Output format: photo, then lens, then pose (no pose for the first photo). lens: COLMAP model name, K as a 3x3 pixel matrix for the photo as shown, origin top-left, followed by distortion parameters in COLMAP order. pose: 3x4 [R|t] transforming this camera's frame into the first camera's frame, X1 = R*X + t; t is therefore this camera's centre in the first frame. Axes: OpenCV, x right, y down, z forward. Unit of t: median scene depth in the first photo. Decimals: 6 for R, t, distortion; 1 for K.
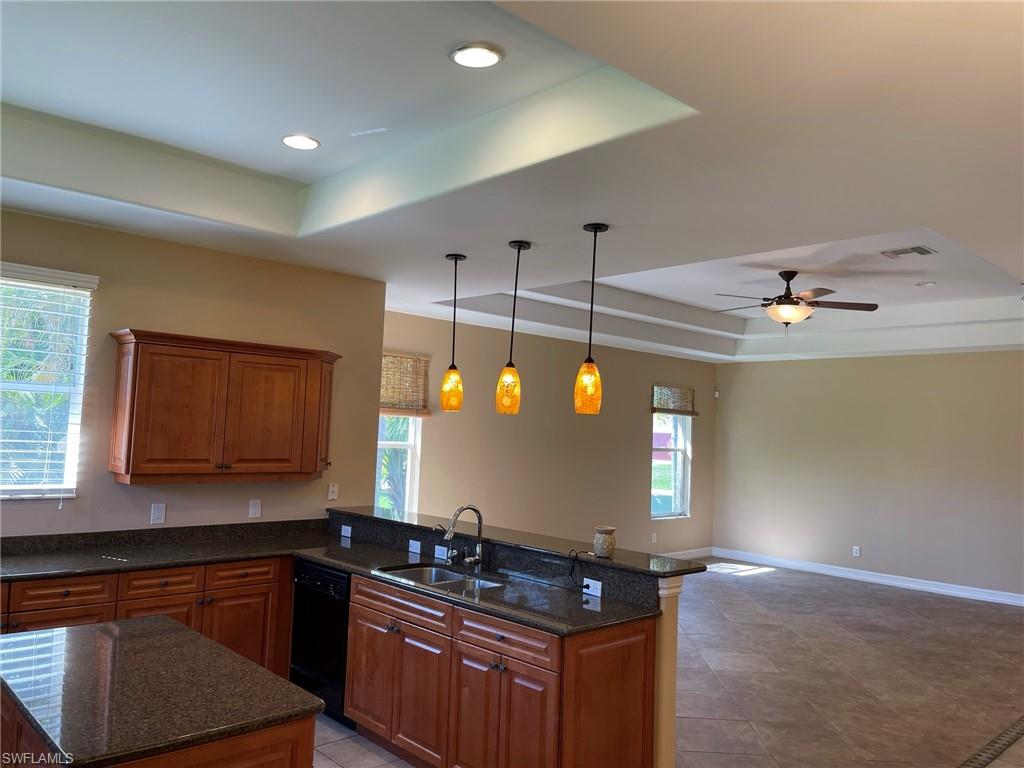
lens RADIAL K [[771.1, 0, 512.6], [0, 771.1, 377.4], [0, 0, 1]] dist [0.044080, -0.034626]
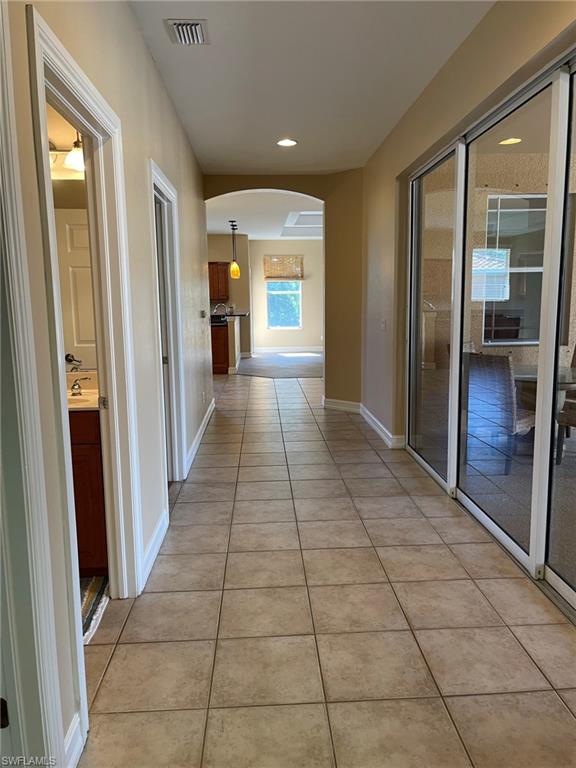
lens RADIAL K [[578.3, 0, 288.4], [0, 578.3, 383.4], [0, 0, 1]] dist [0.044080, -0.034626]
pose [[0.765006, 0.046859, -0.642317, 1.834351], [0.084732, 0.981357, 0.172509, 0.085297], [0.638425, -0.186395, 0.746773, -0.846512]]
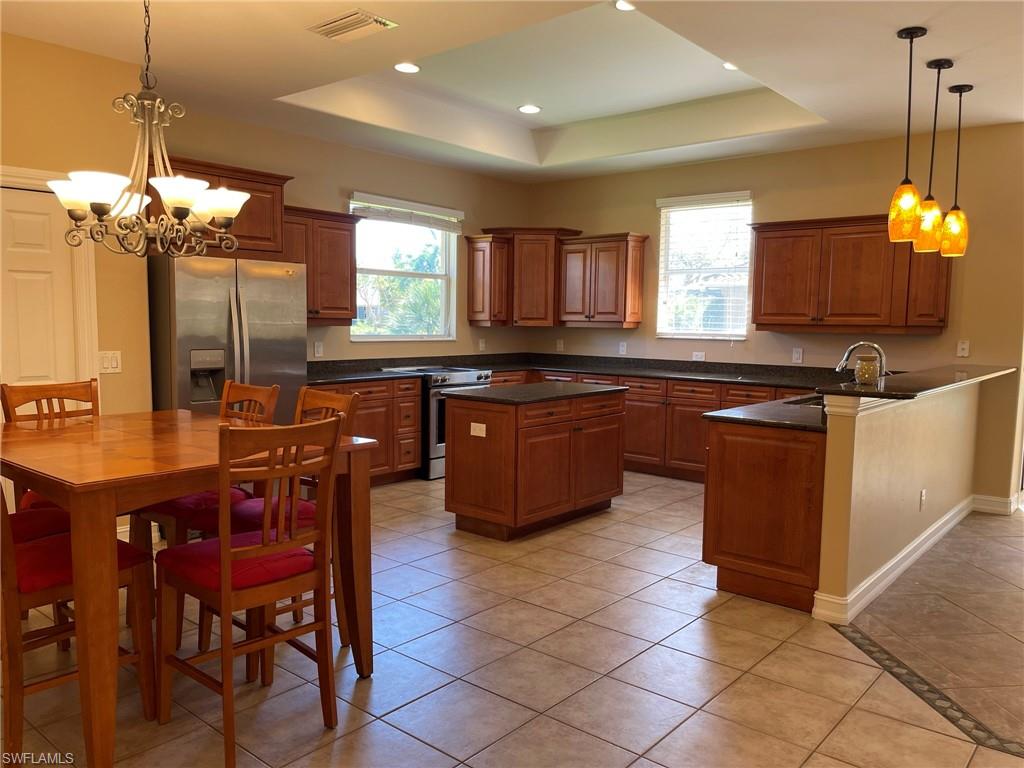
lens RADIAL K [[771.1, 0, 509.1], [0, 771.1, 388.2], [0, 0, 1]] dist [0.044080, -0.034626]
pose [[0.114140, 0.055133, -0.991934, 0.897672], [0.060157, 0.996243, 0.062294, 0.124991], [0.991642, -0.066782, 0.110395, 0.368042]]
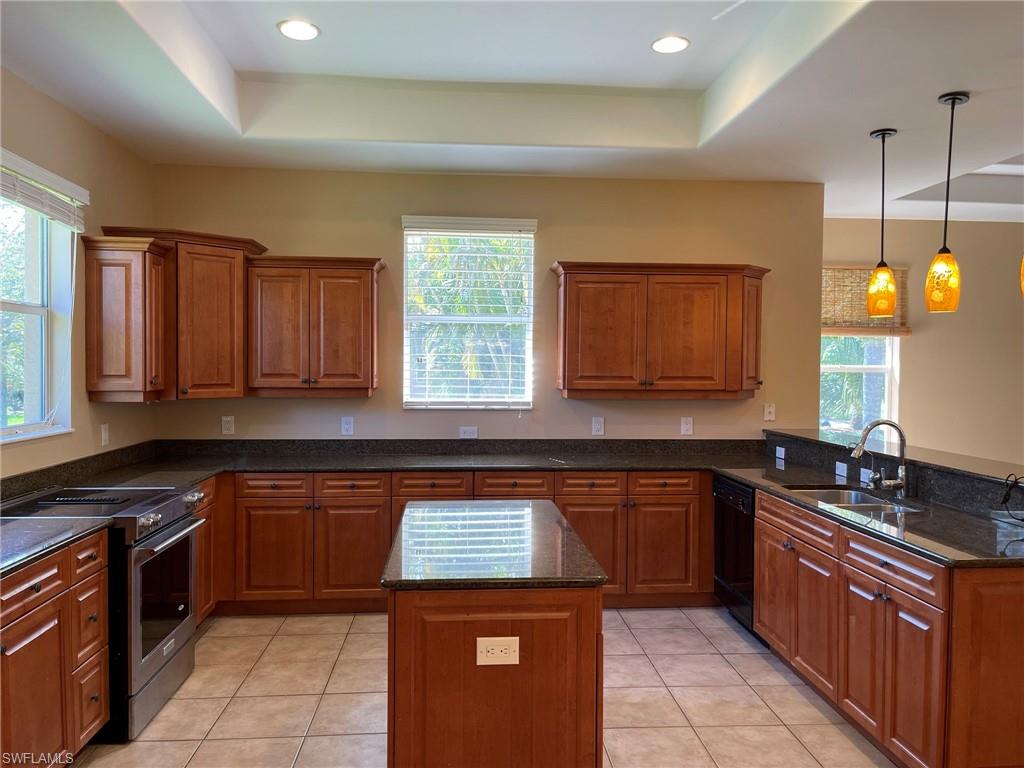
lens RADIAL K [[771.1, 0, 513.7], [0, 771.1, 379.1], [0, 0, 1]] dist [0.044080, -0.034626]
pose [[0.780351, -0.020234, -0.625014, 0.153104], [0.065030, 0.996683, 0.048927, 0.048522], [0.621951, -0.078825, 0.779079, 0.070940]]
